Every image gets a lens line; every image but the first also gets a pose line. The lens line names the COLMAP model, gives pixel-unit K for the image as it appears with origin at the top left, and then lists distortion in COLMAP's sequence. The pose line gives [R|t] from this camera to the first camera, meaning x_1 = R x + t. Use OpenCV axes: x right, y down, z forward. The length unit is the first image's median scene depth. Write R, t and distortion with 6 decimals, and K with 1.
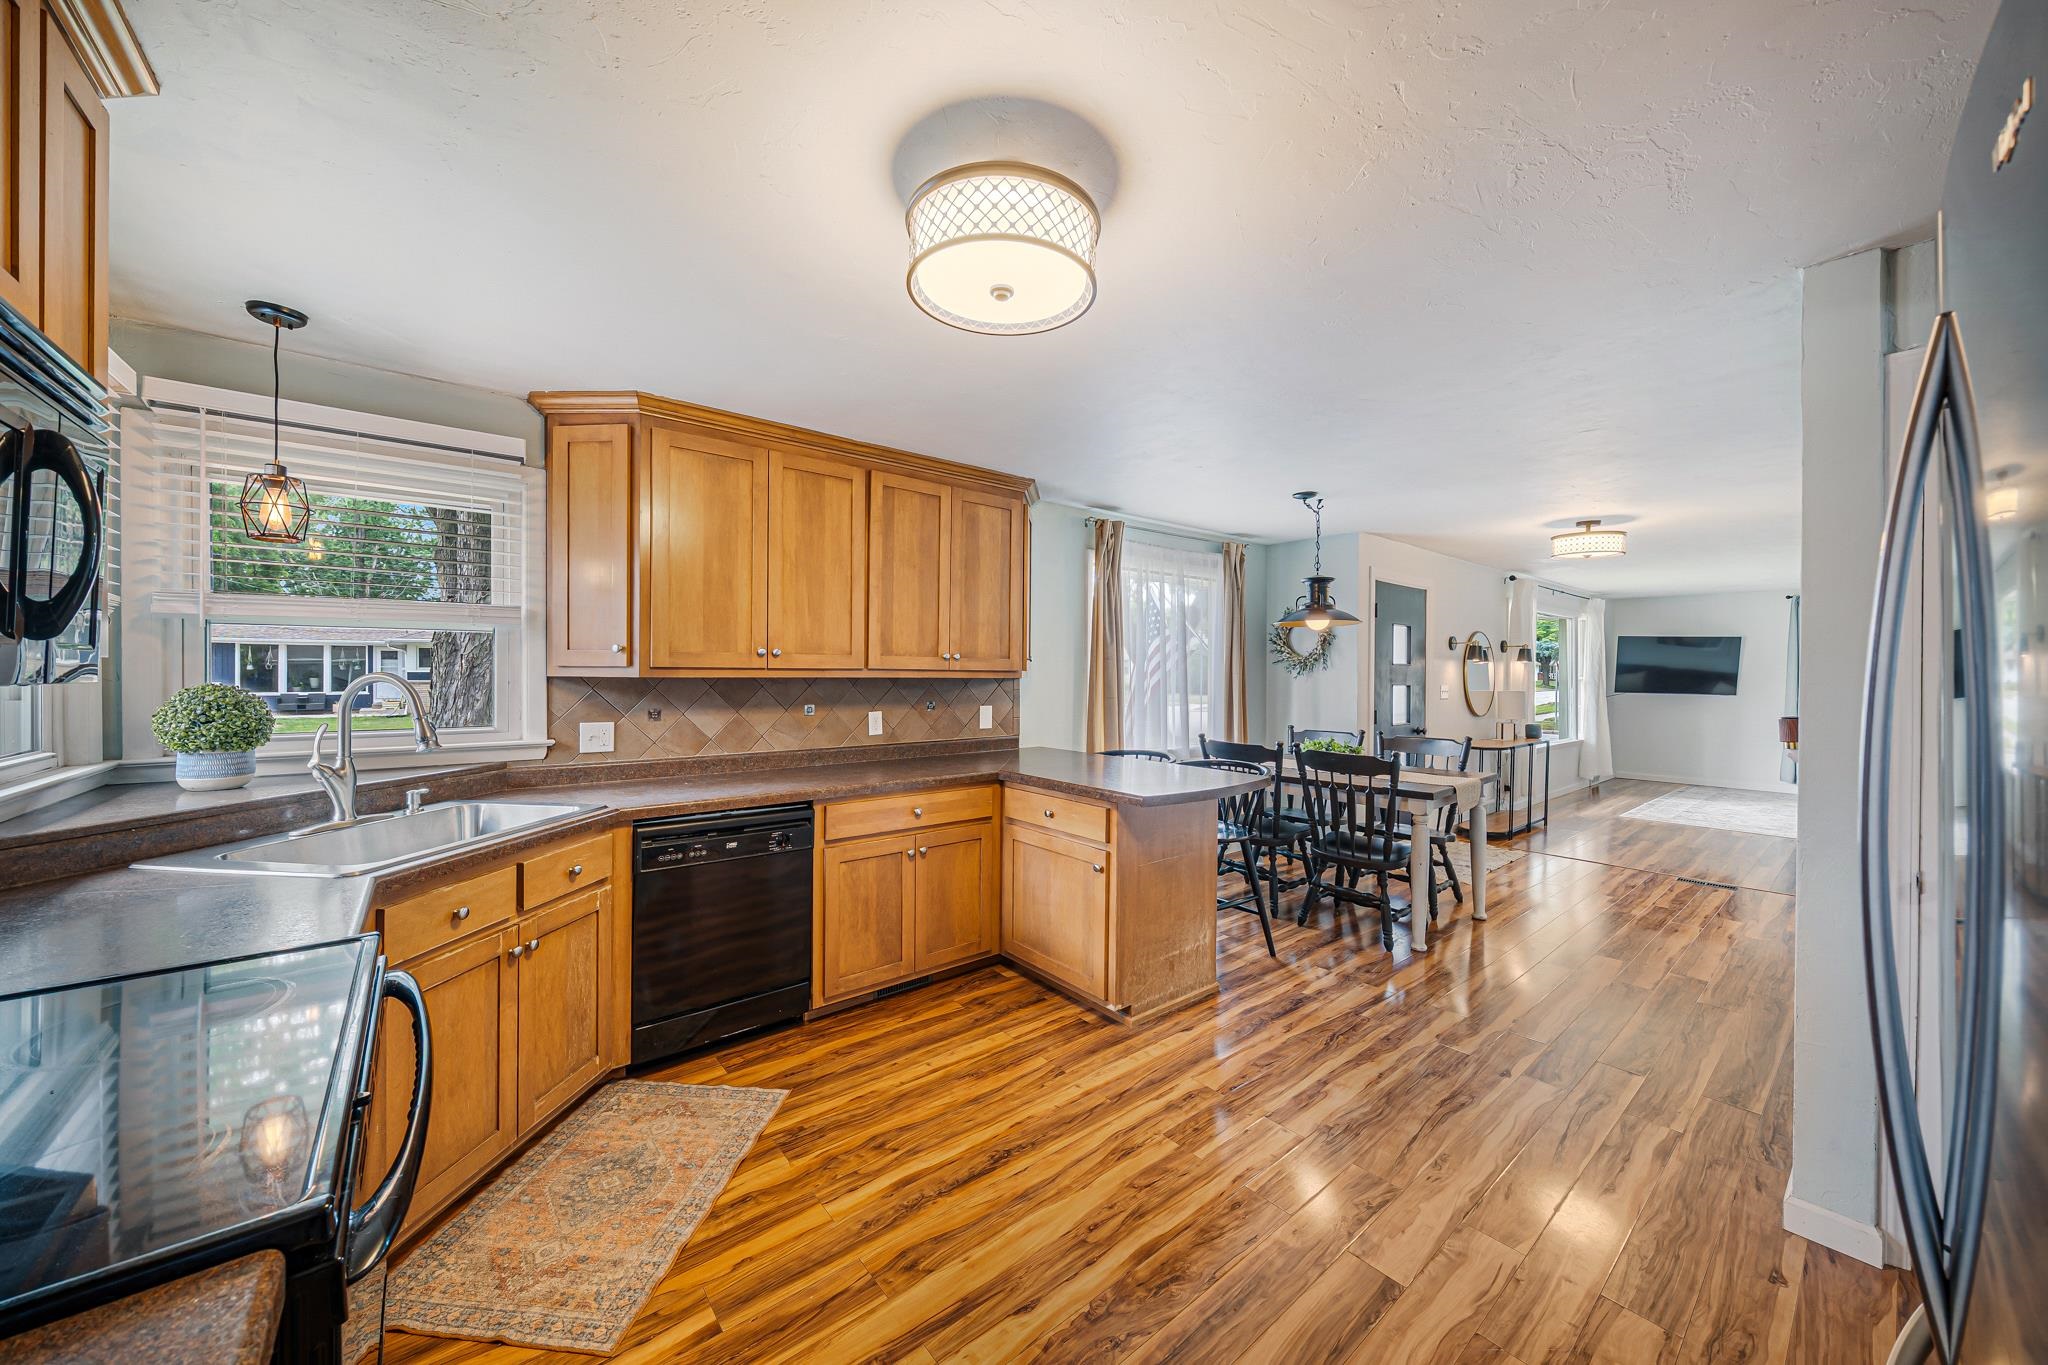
lens RADIAL K [[724.7, 0, 1012.6], [0, 724.7, 676.1], [0, 0, 1]] dist [-0.004629, -0.000106]
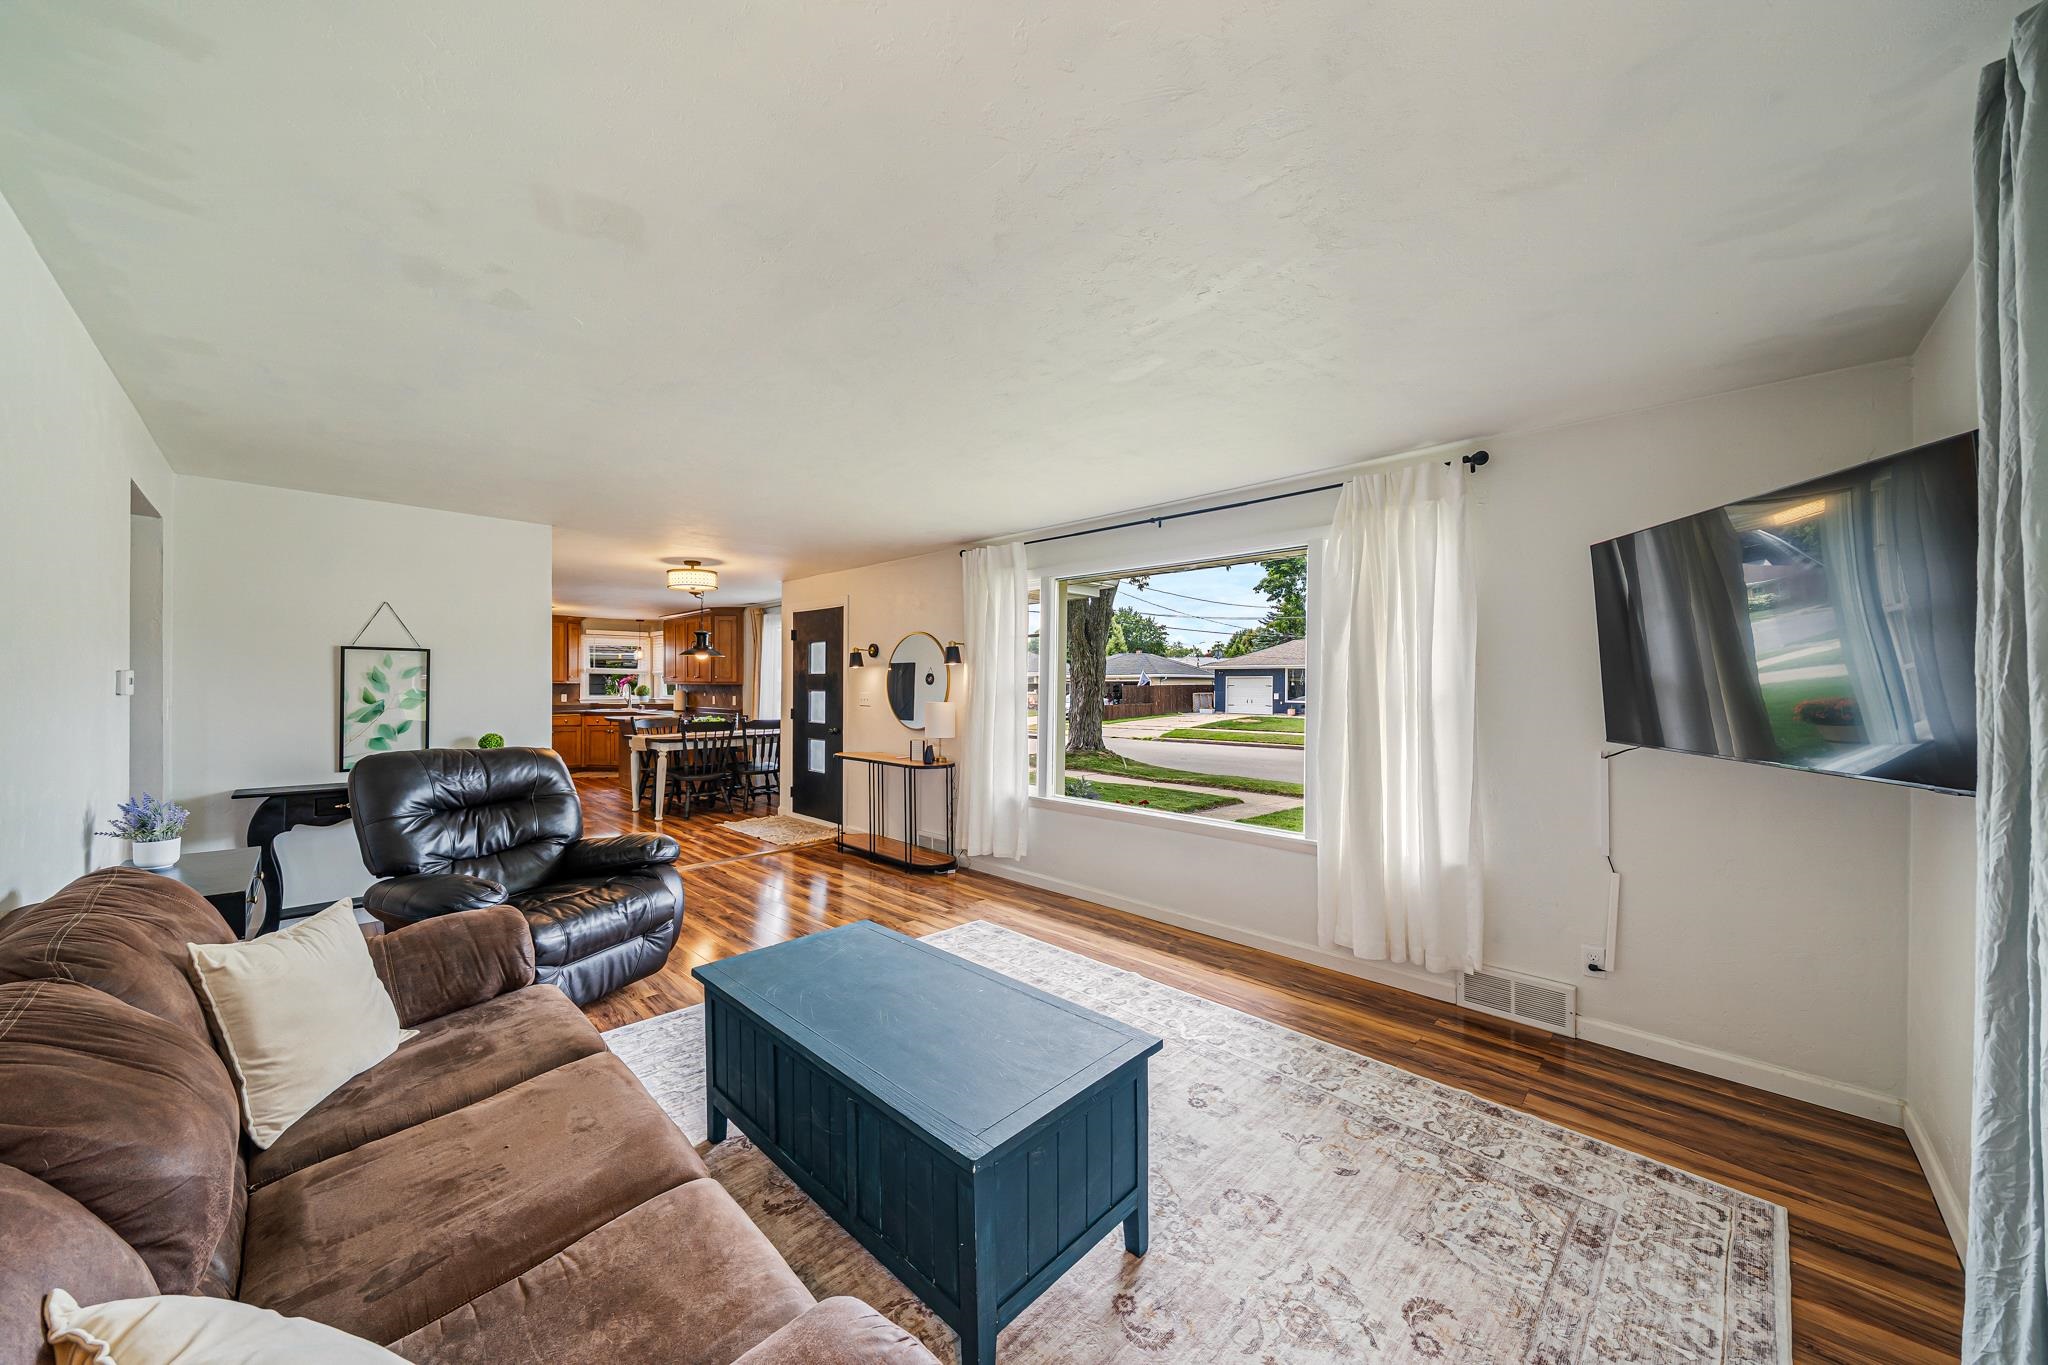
lens RADIAL K [[720.4, 0, 1024.0], [0, 720.4, 682.5], [0, 0, 1]] dist [-0.021787, -0.000064]
pose [[0.118502, -0.007057, -0.992929, 3.468852], [-0.007535, 0.999940, -0.008006, 0.010161], [0.992925, 0.008431, 0.118441, 2.342854]]
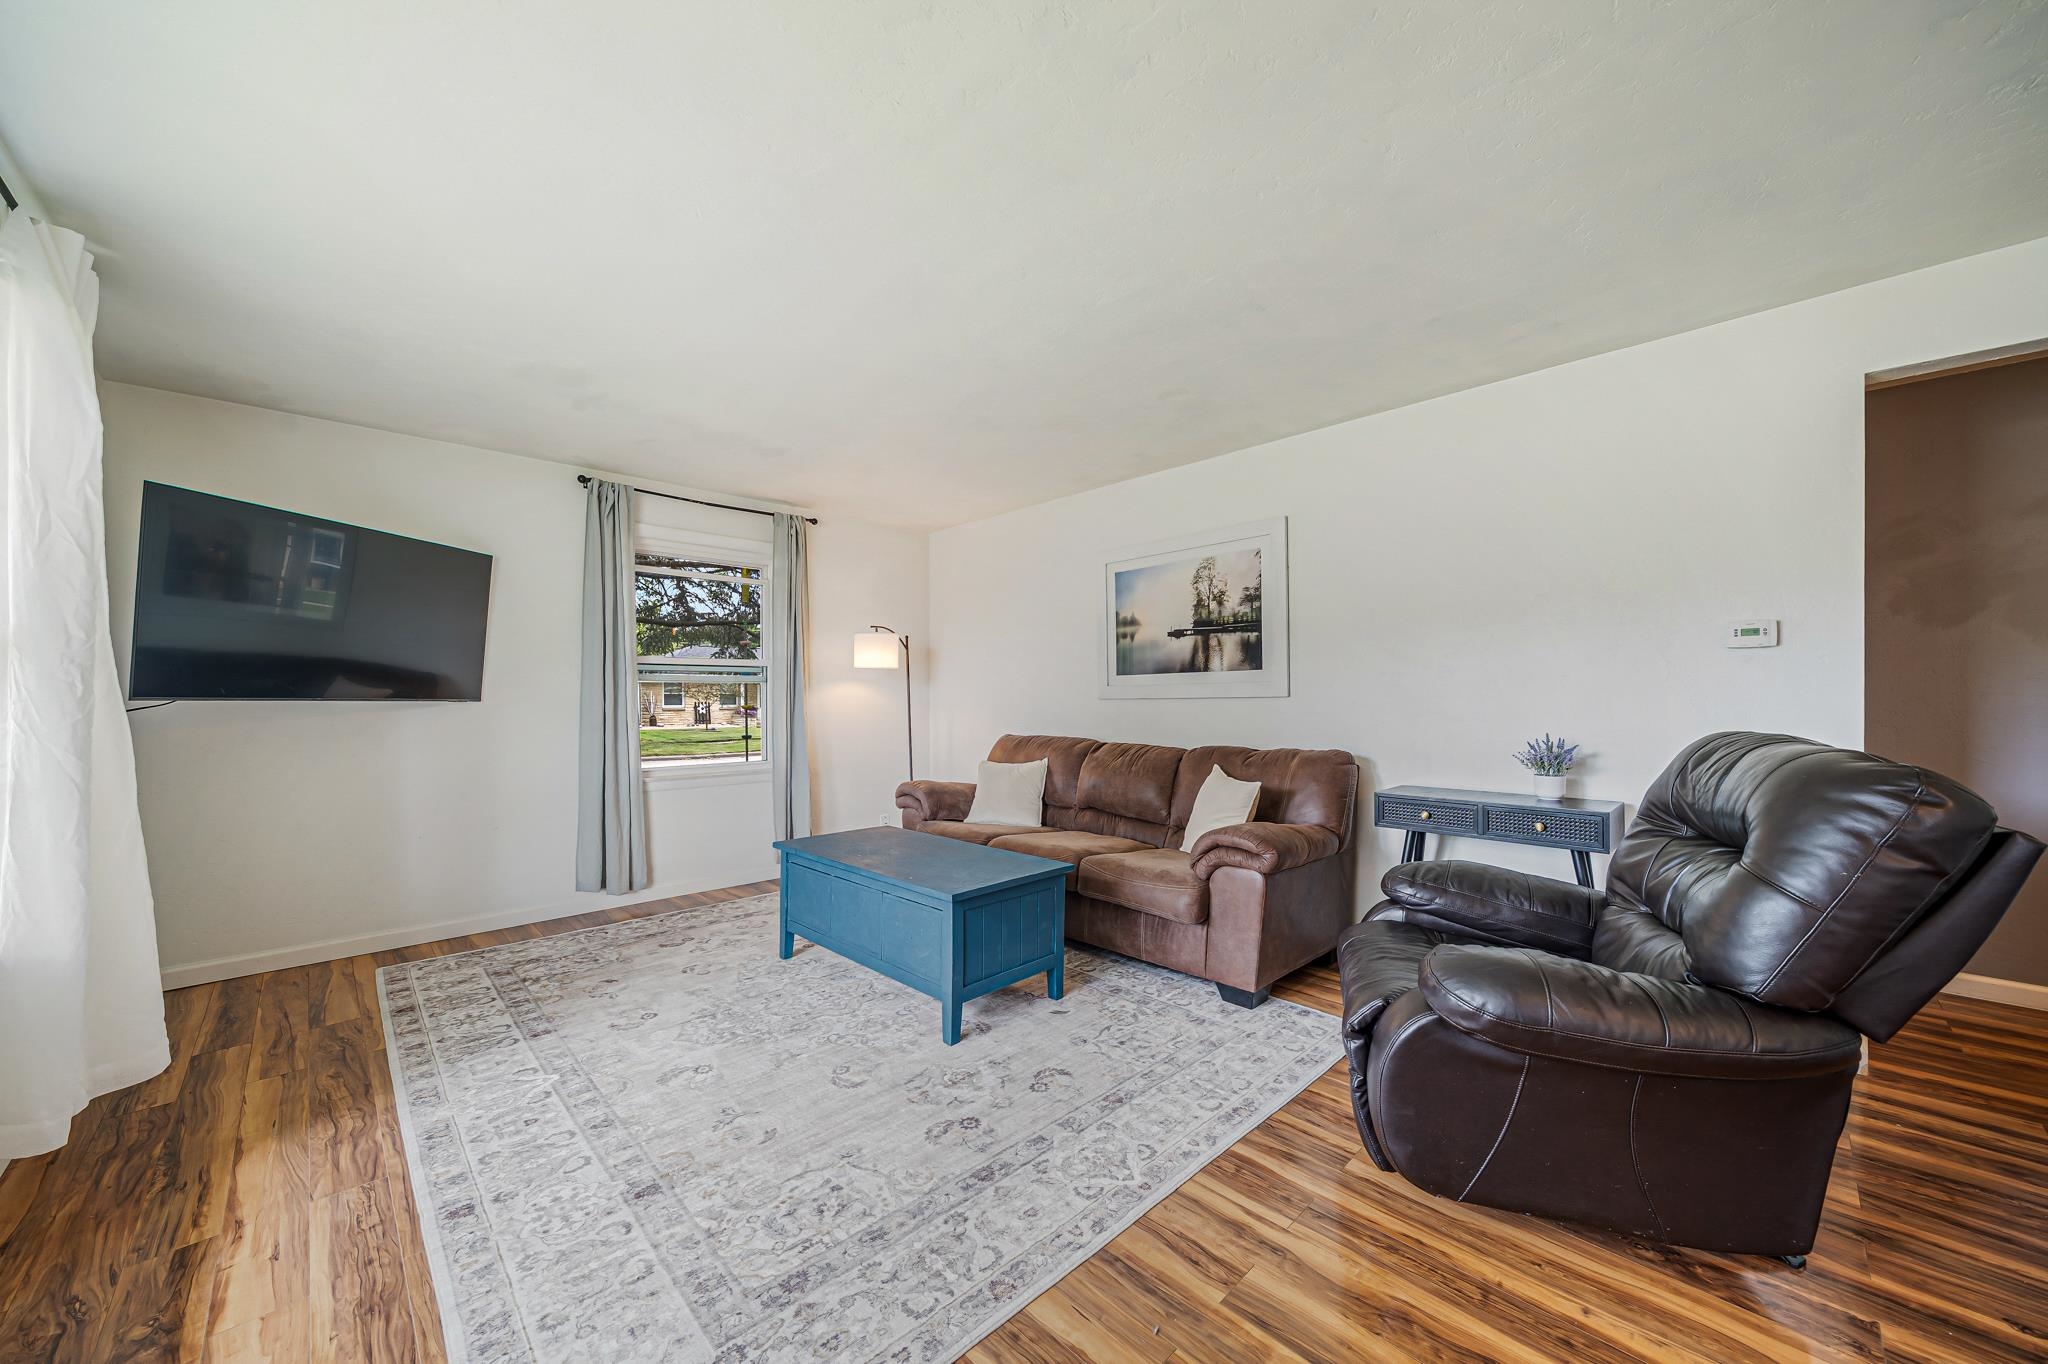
lens RADIAL K [[731.4, 0, 1019.0], [0, 731.4, 699.0], [0, 0, 1]] dist [-0.009334, -0.000280]
pose [[-0.095688, -0.013648, 0.995318, 1.740258], [0.008409, 0.999859, 0.014519, 0.065710], [-0.995376, 0.009759, -0.095559, 2.253732]]
